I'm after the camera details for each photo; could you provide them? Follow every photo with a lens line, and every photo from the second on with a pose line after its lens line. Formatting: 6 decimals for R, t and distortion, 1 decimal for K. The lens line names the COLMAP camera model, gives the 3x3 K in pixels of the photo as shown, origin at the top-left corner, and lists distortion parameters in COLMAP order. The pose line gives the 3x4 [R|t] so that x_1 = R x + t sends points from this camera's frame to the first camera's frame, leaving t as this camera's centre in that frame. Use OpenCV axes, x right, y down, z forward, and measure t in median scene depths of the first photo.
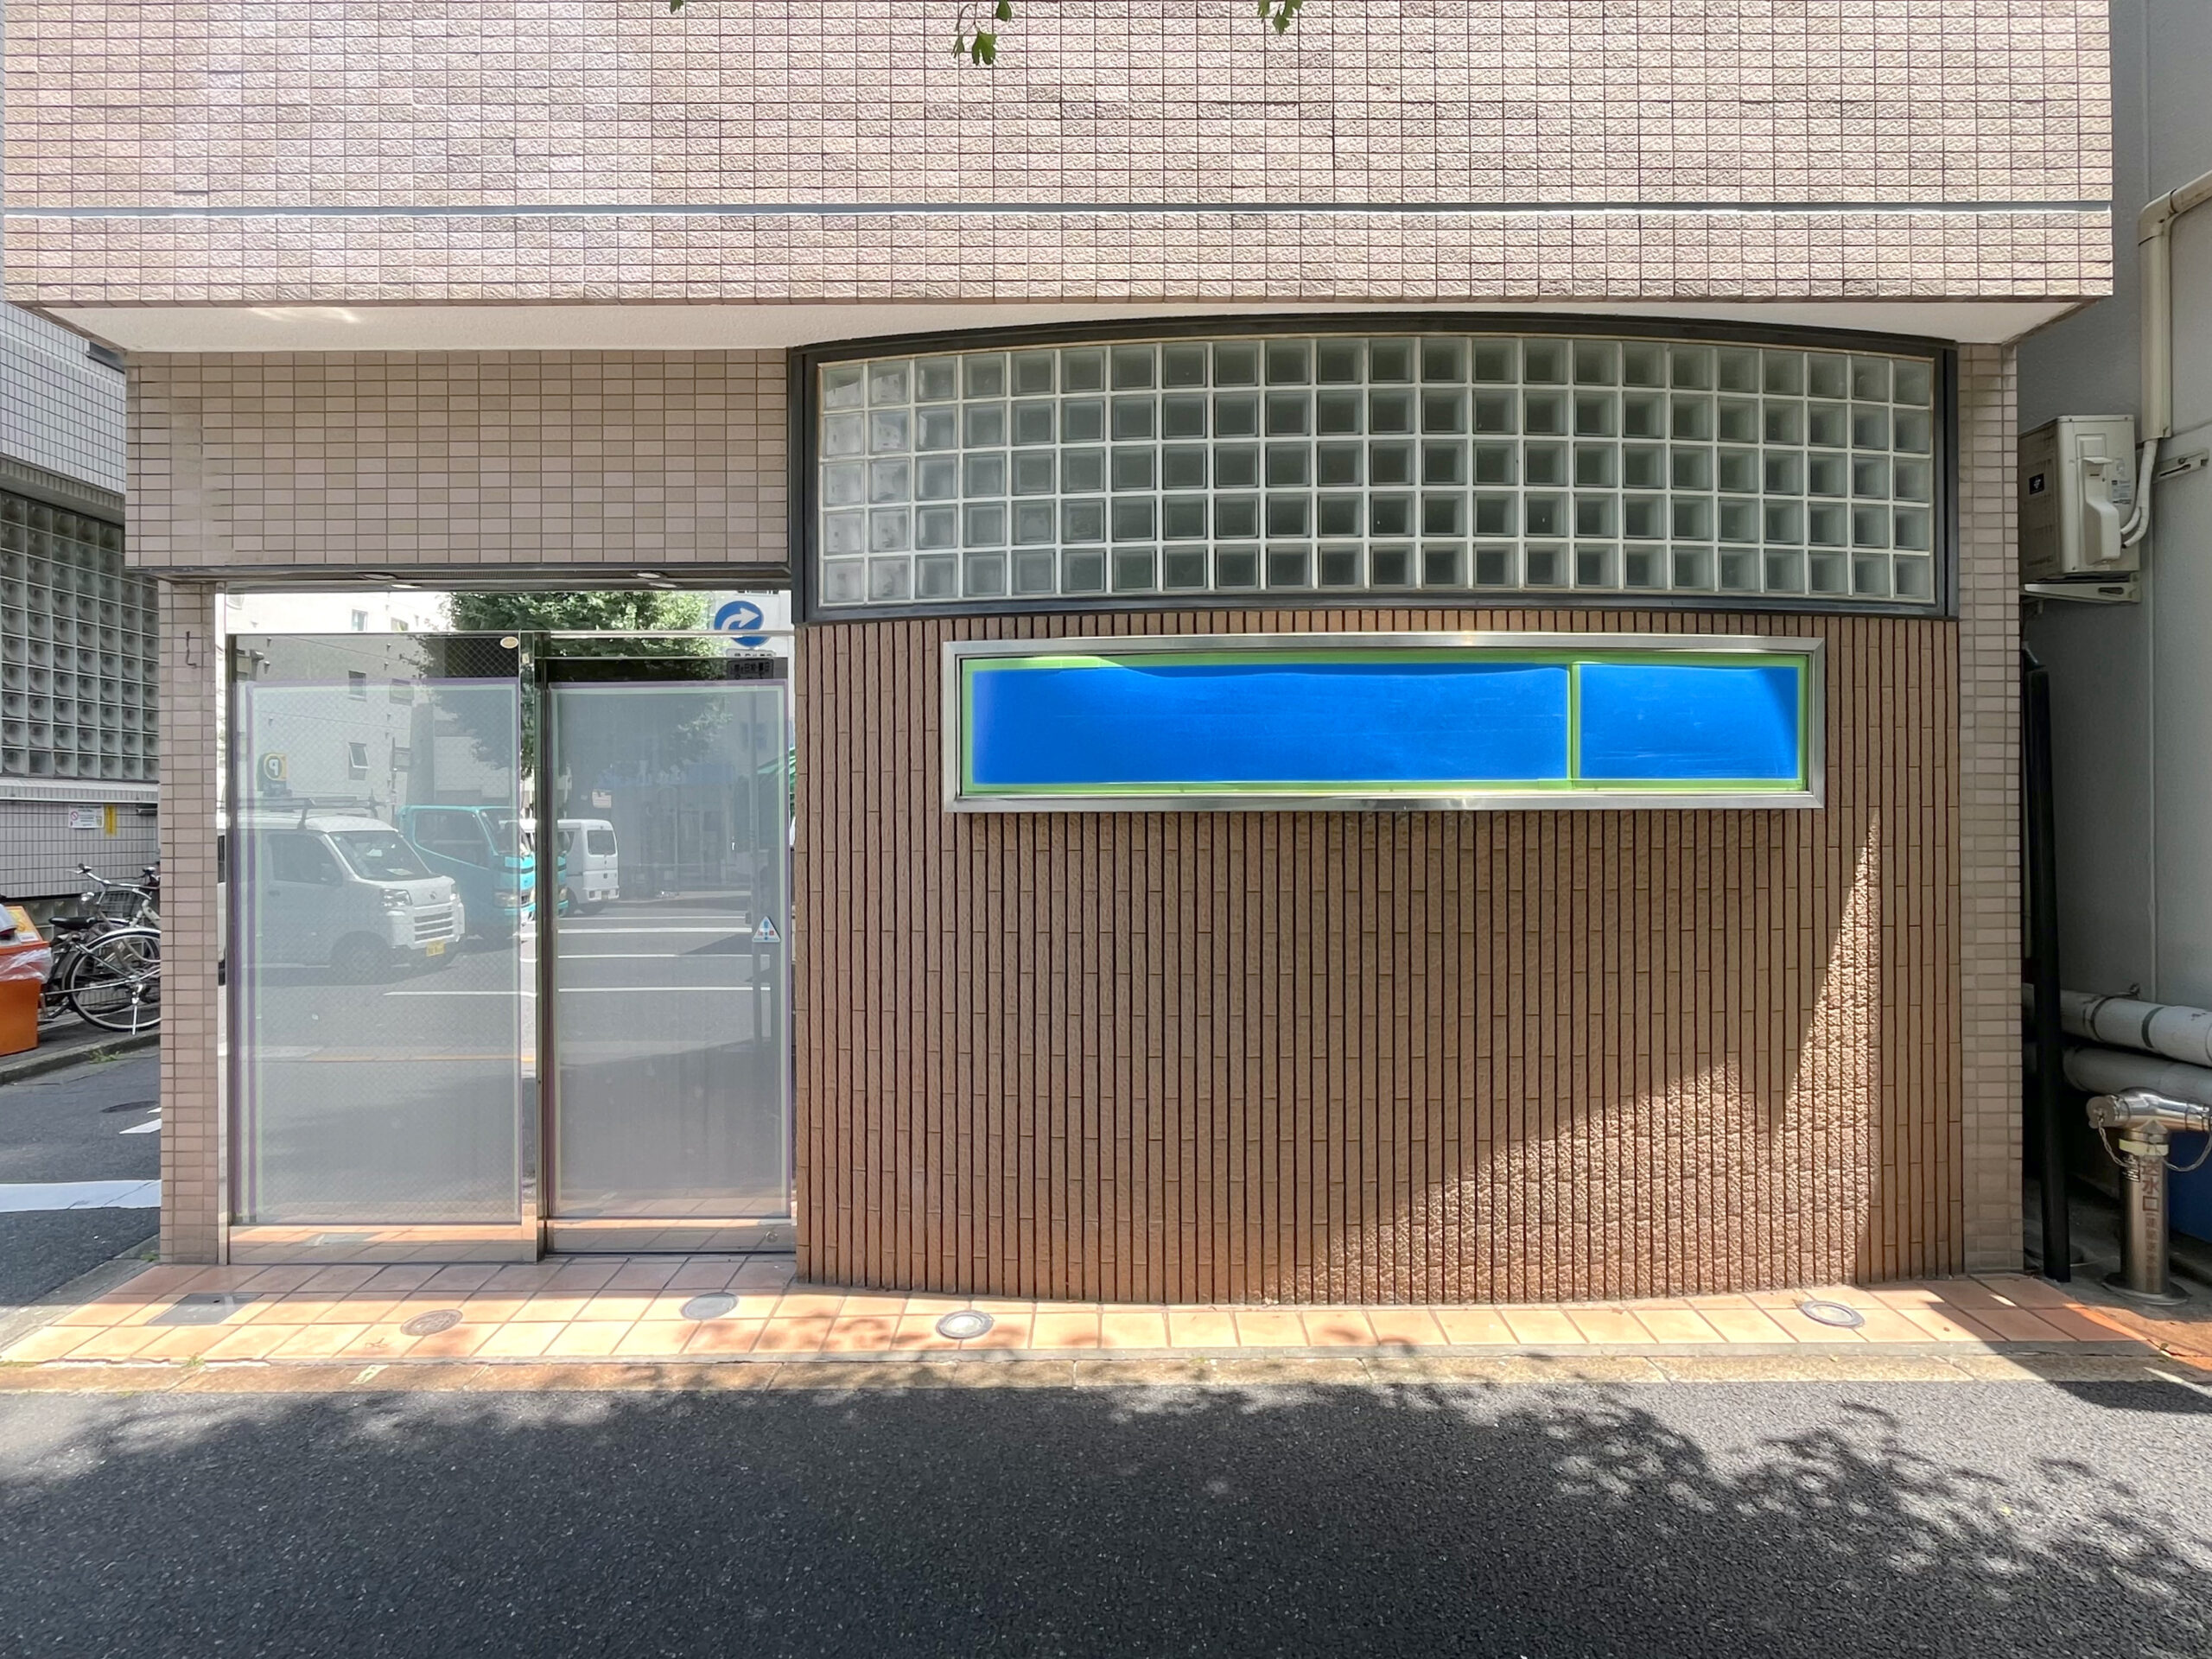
lens RADIAL K [[1110.8, 0, 1089.6], [0, 1110.8, 839.9], [0, 0, 1]] dist [-0.006797, 0.000544]
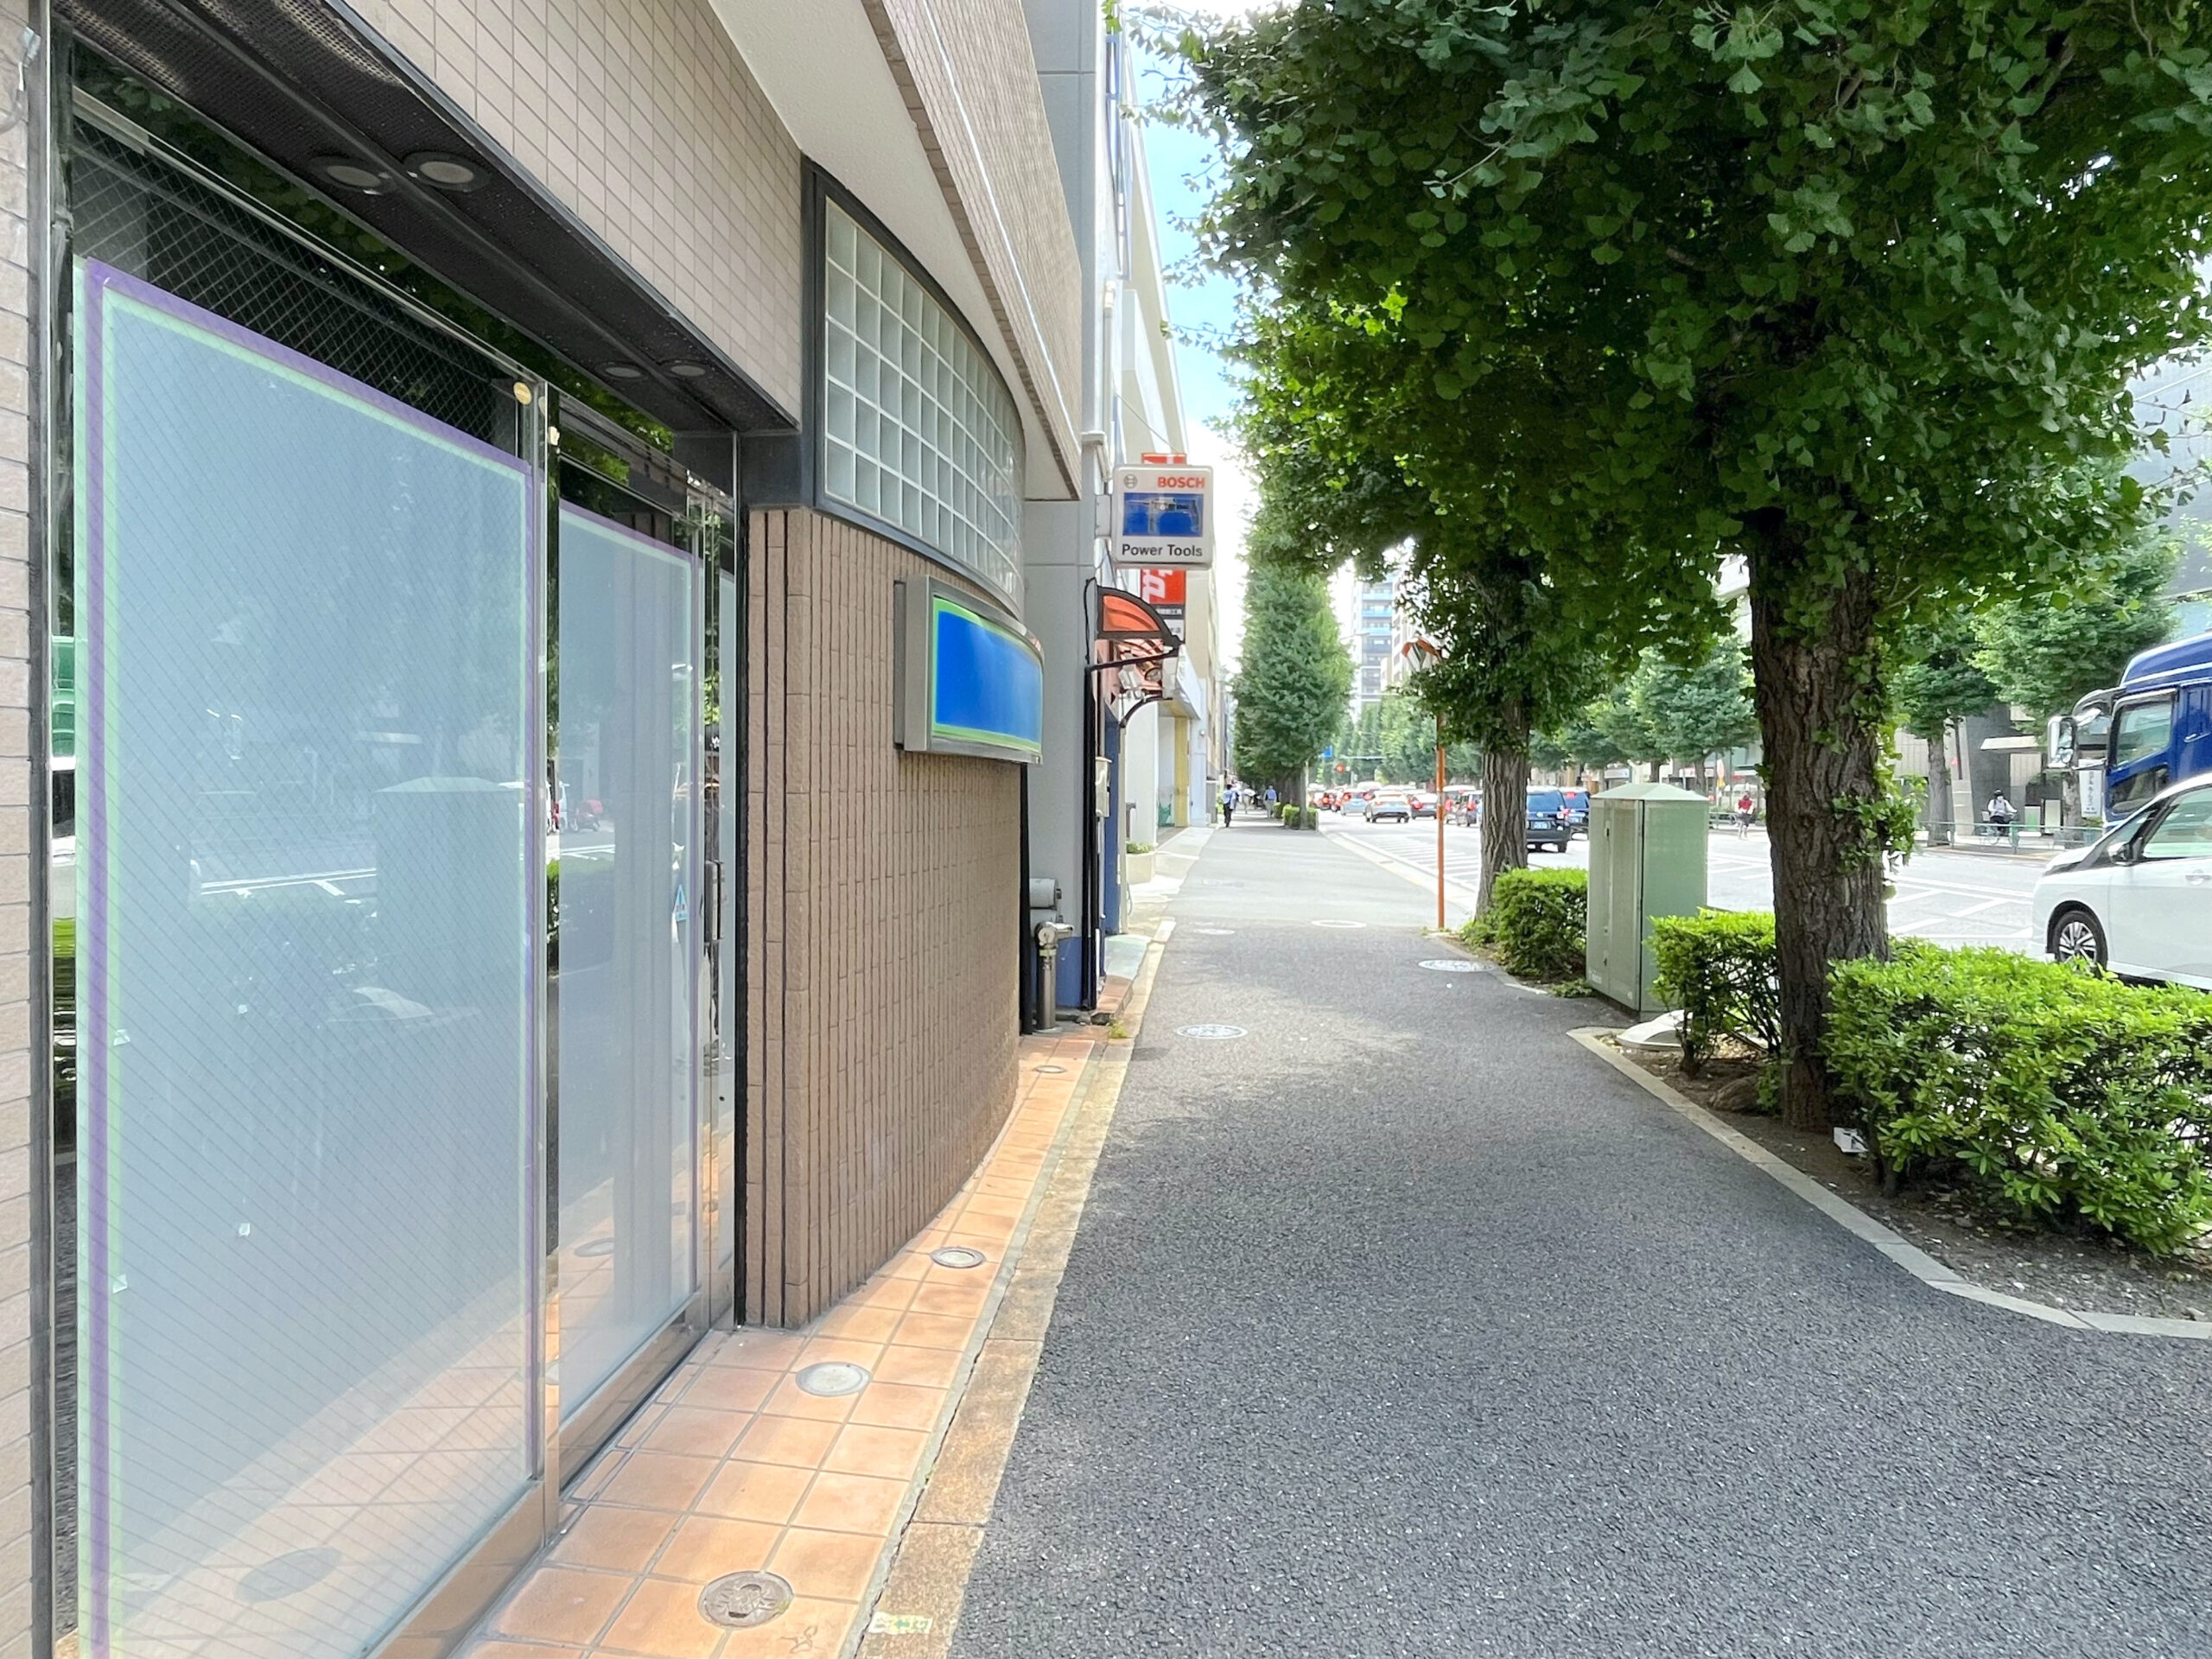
lens RADIAL K [[1298.9, 0, 1104.2], [0, 1298.9, 802.6], [0, 0, 1]] dist [0.000435, -0.000125]
pose [[0.072252, -0.004953, 0.997374, -1.280572], [-0.011649, 0.999915, 0.005809, 0.011338], [-0.997318, -0.012039, 0.072188, 0.781192]]
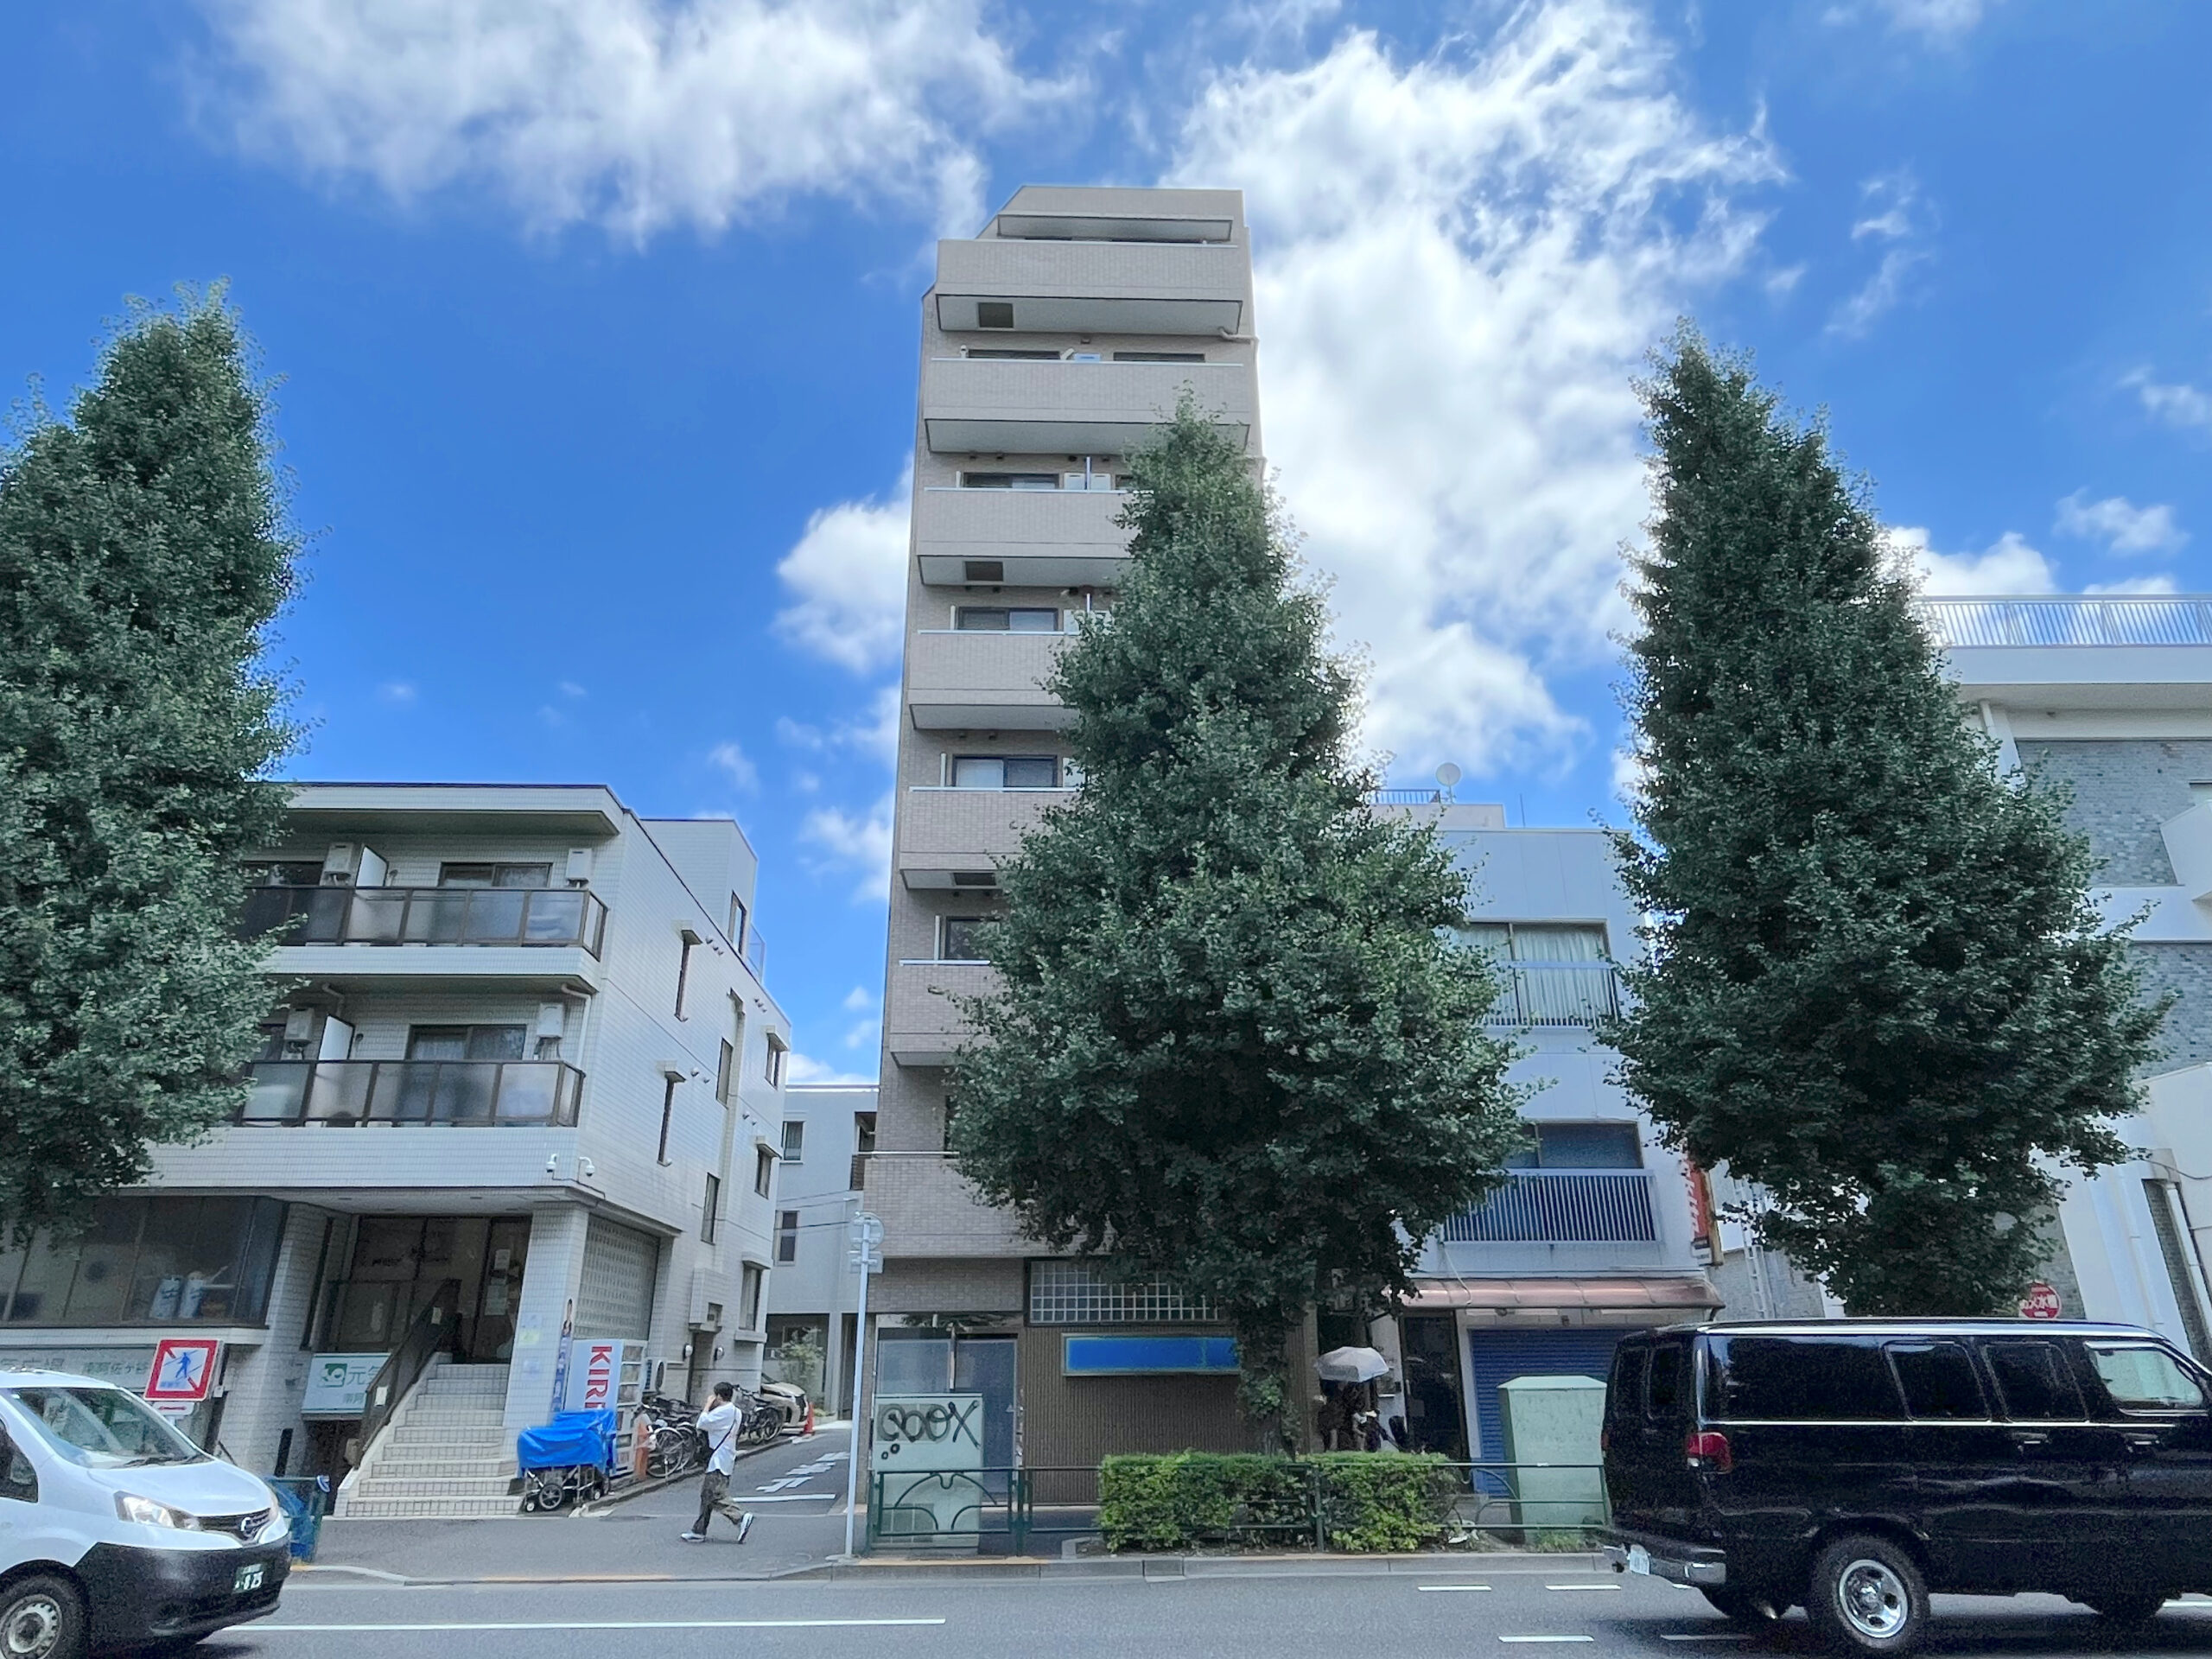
lens RADIAL K [[1359.1, 0, 1103.6], [0, 1359.1, 817.5], [0, 0, 1]] dist [-0.010417, 0.002414]
pose [[0.998702, 0.015450, 0.048526, -0.269441], [0.003886, 0.926972, -0.375109, -0.060761], [-0.050778, 0.374811, 0.925710, -4.804410]]
